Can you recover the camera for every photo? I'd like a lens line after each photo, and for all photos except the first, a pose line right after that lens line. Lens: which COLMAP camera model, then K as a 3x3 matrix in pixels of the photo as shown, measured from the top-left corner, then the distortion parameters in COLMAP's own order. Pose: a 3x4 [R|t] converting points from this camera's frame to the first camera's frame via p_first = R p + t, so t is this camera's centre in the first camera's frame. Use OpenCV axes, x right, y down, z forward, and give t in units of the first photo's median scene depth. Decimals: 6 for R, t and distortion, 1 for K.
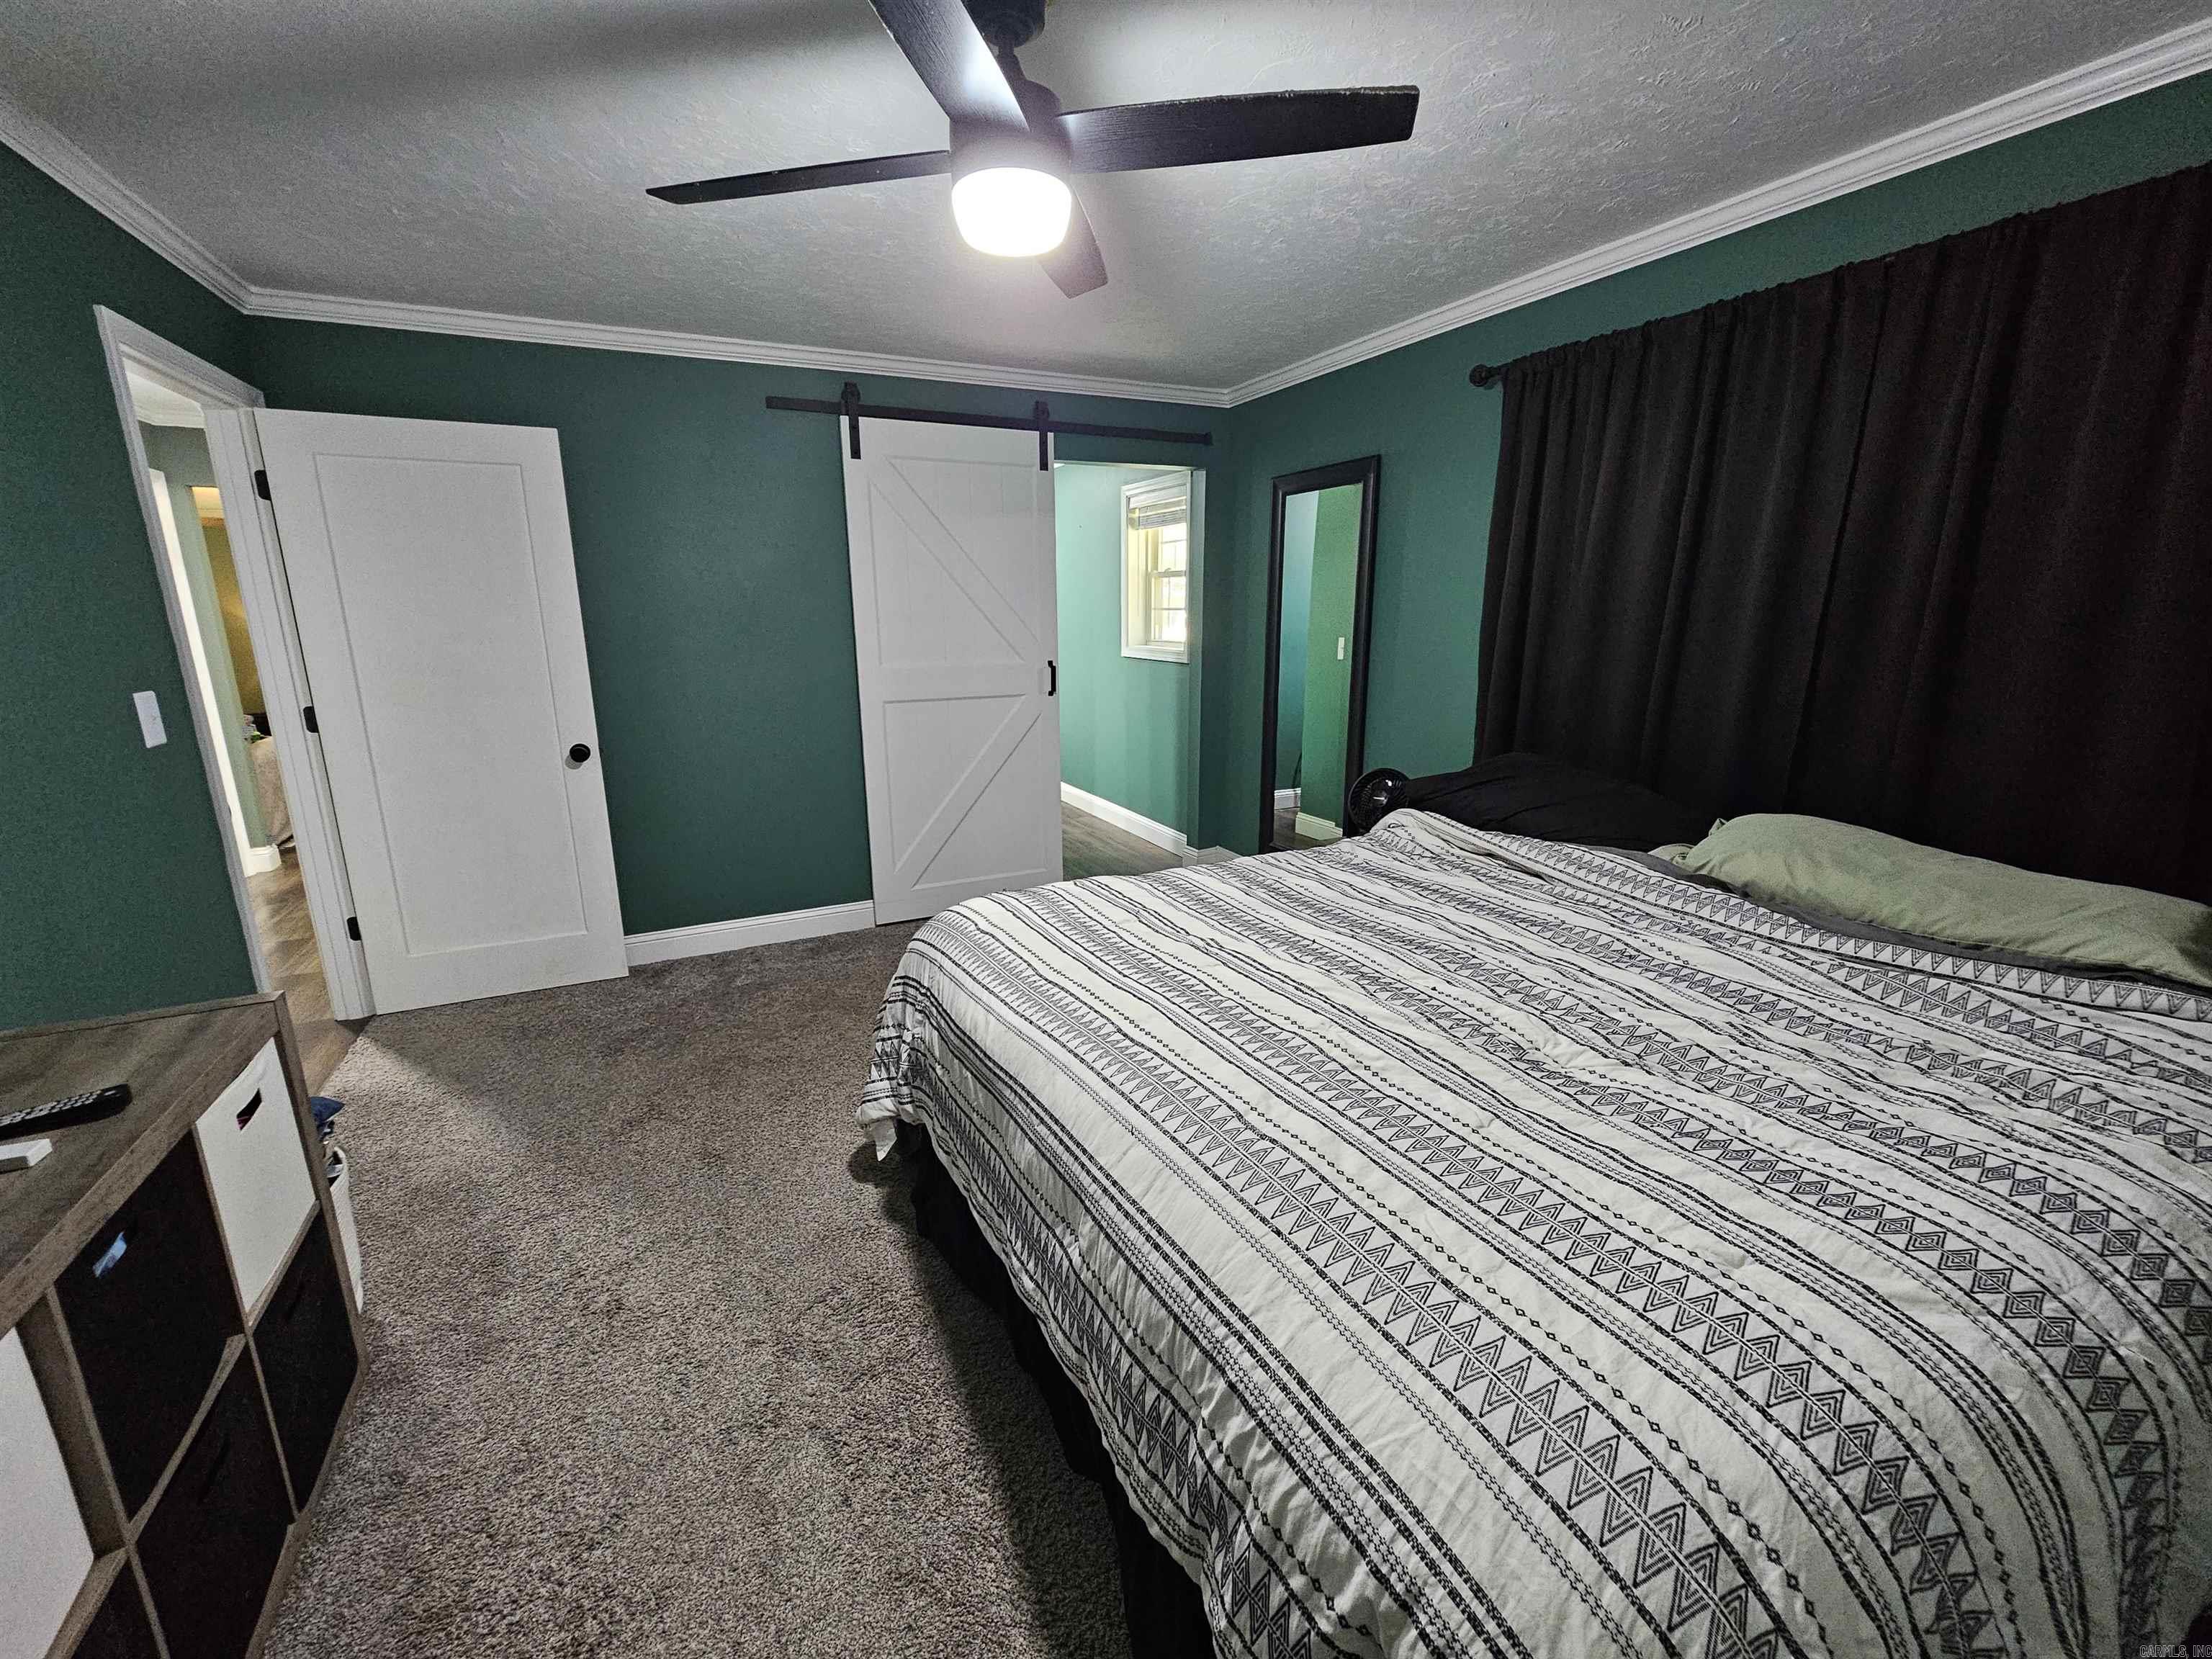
lens RADIAL K [[908.1, 0, 1114.3], [0, 908.1, 828.3], [0, 0, 1]] dist [-0.000041, -0.000204]
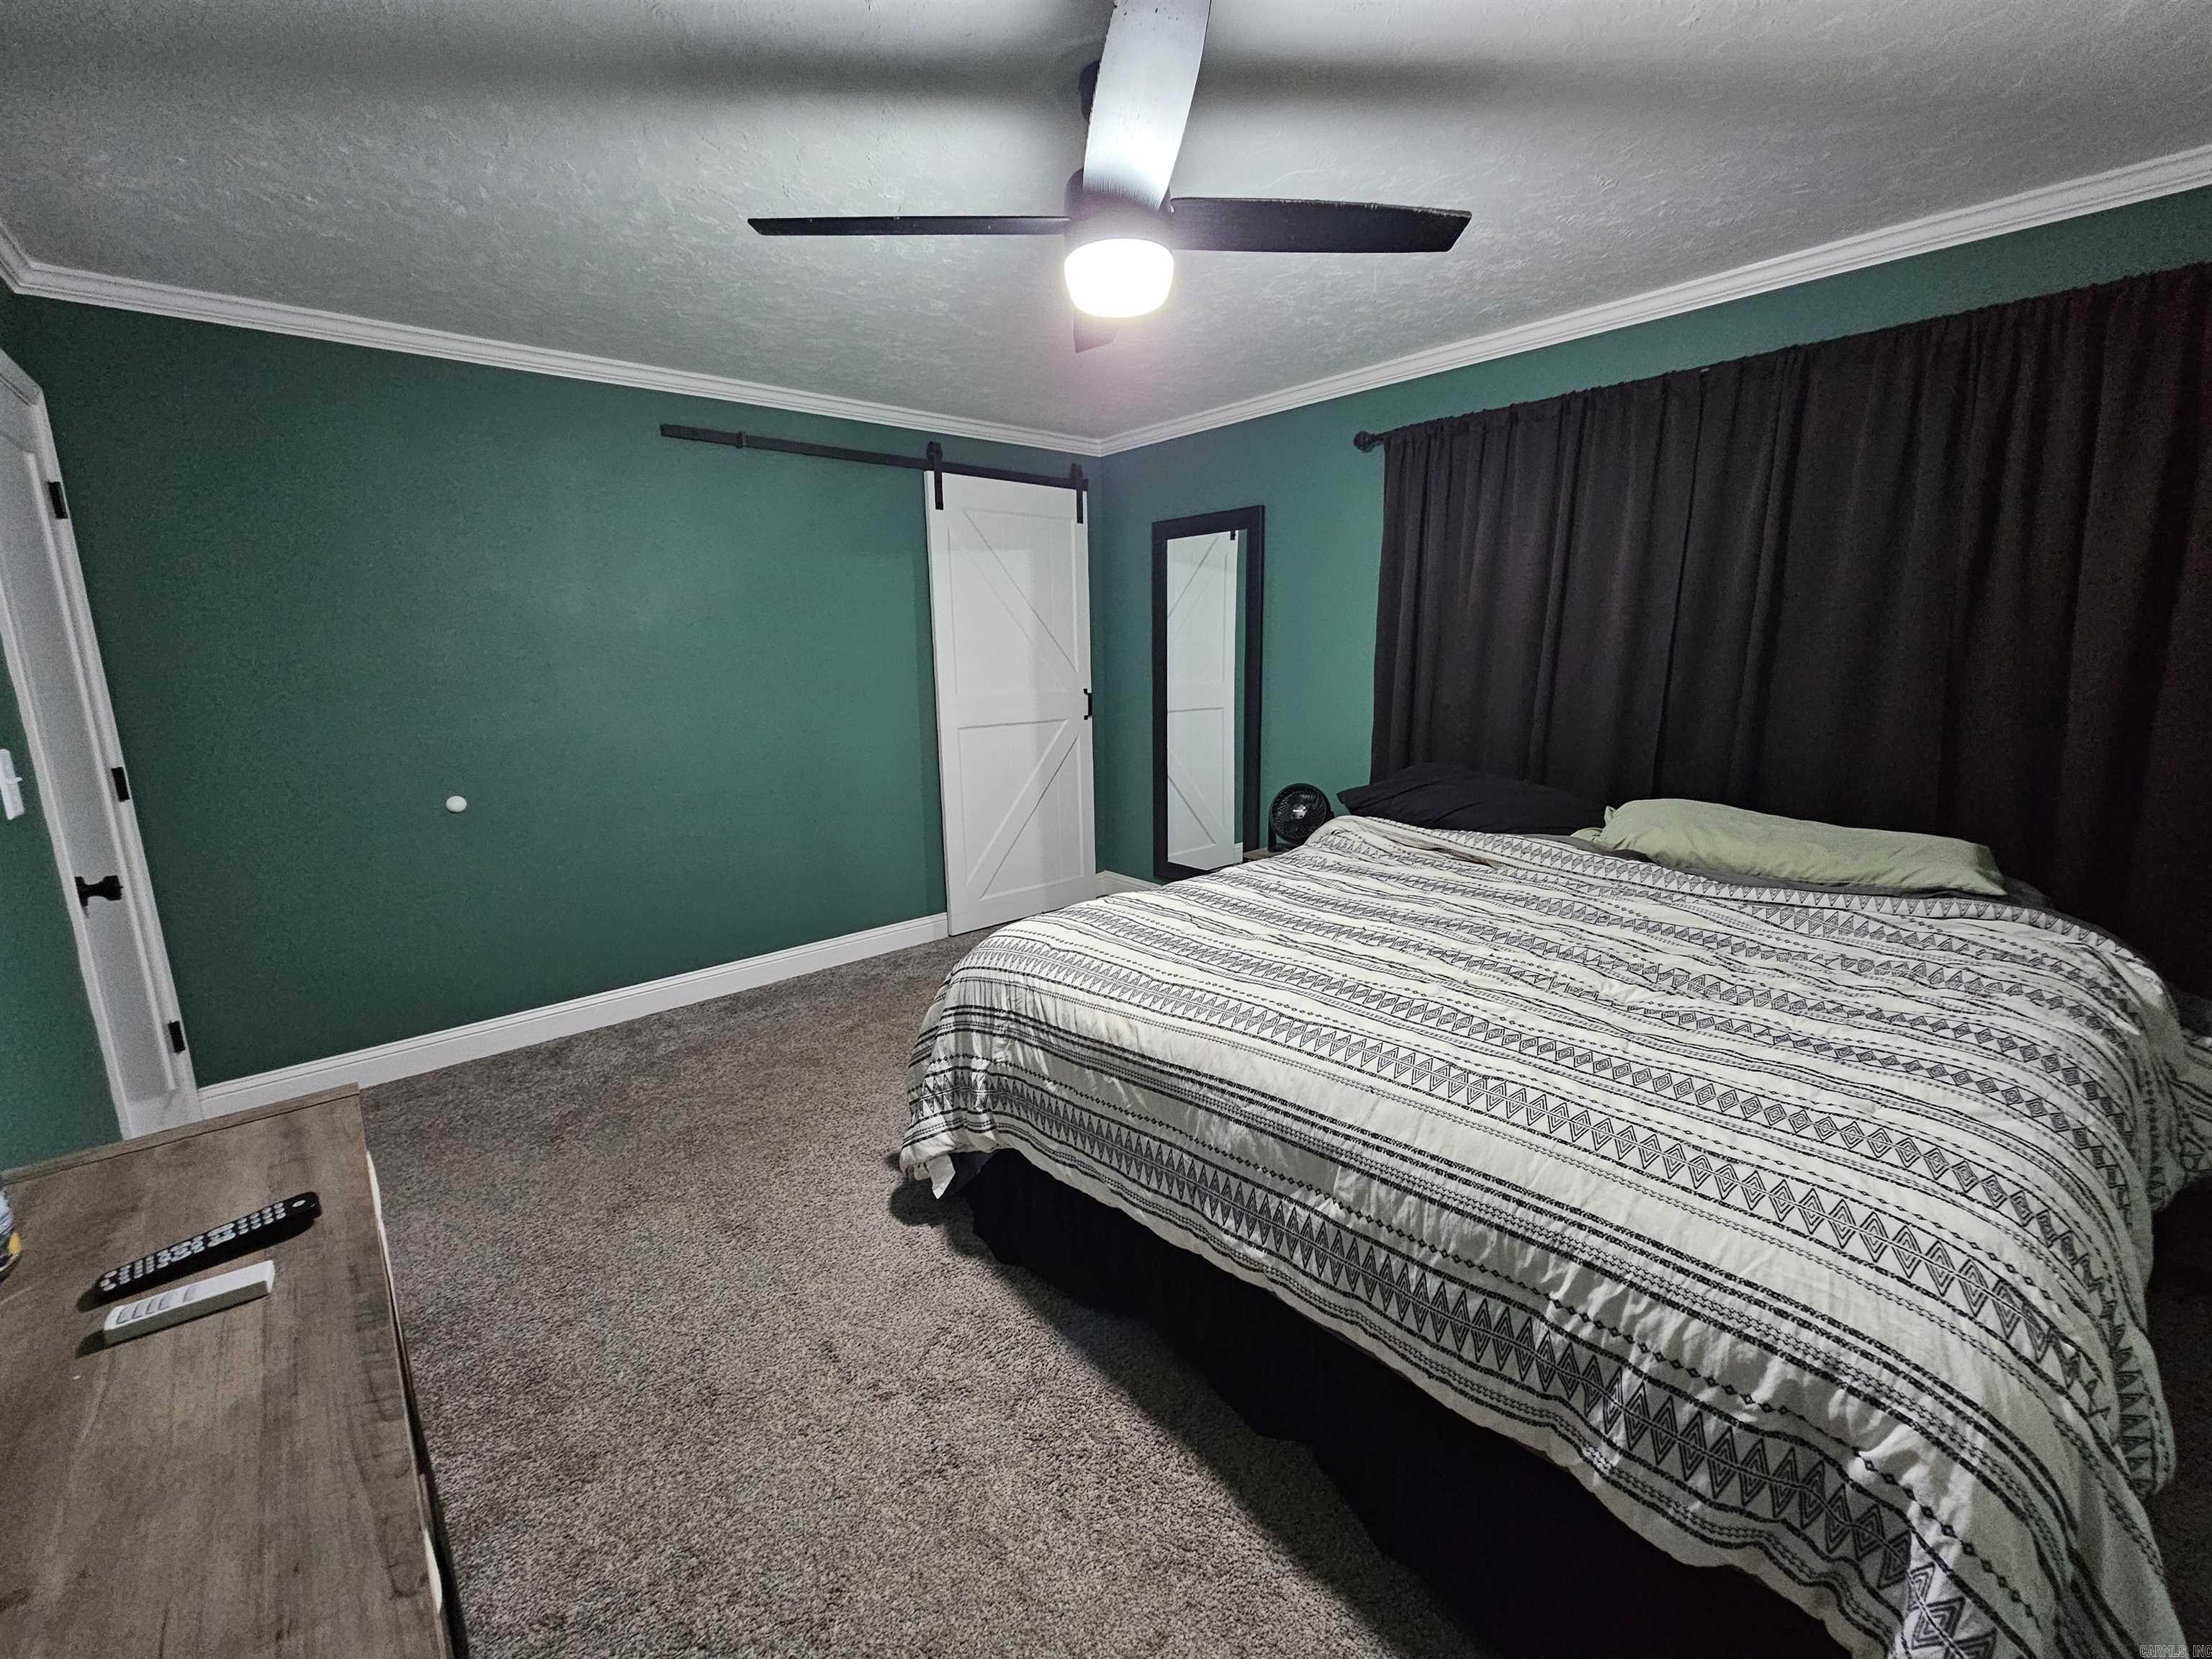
lens RADIAL K [[908.1, 0, 1103.0], [0, 908.1, 829.8], [0, 0, 1]] dist [-0.000041, -0.000204]
pose [[0.965374, -0.060162, 0.253836, -0.478783], [0.070599, 0.996985, -0.032203, 0.019486], [-0.251133, 0.049009, 0.966711, -0.021189]]
